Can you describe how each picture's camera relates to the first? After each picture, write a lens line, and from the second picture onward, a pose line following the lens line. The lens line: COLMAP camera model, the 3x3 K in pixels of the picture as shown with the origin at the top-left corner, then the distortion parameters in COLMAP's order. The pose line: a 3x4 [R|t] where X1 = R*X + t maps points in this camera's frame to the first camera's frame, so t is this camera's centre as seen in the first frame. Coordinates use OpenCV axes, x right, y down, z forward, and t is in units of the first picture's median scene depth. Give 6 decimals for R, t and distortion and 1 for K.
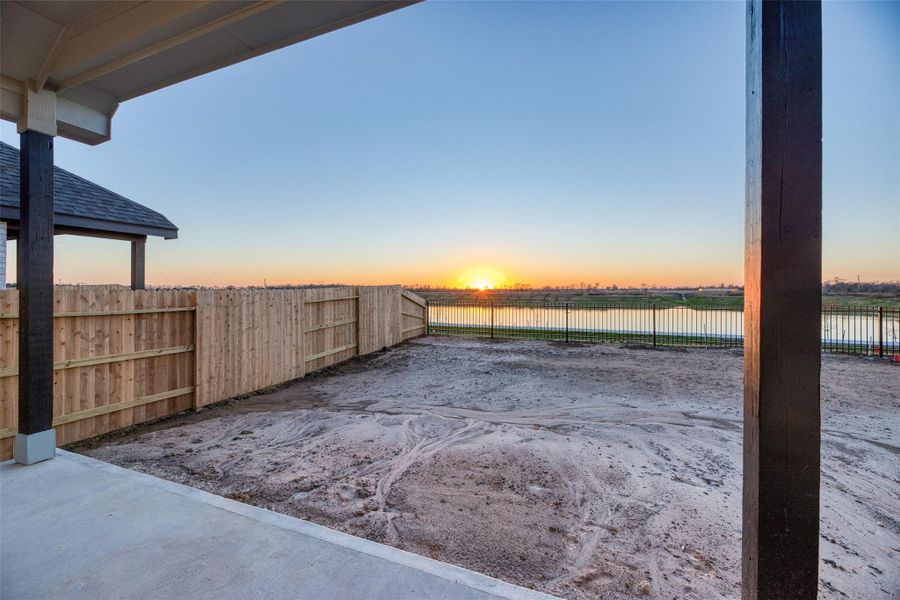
lens RADIAL K [[366.9, 0, 446.9], [0, 366.9, 289.7], [0, 0, 1]] dist [-0.000298, -0.002720]
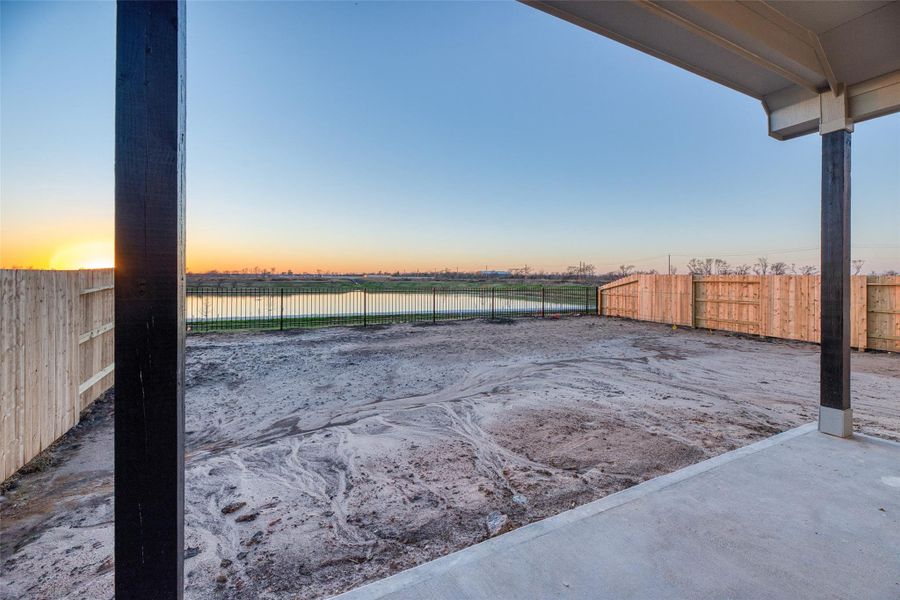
lens RADIAL K [[373.1, 0, 448.5], [0, 373.1, 274.5], [0, 0, 1]] dist [-0.001004, -0.002324]
pose [[0.664596, 0.011703, 0.747111, -0.706884], [-0.010614, 0.999924, -0.006222, 0.003618], [-0.747127, -0.003794, 0.664670, 0.297586]]
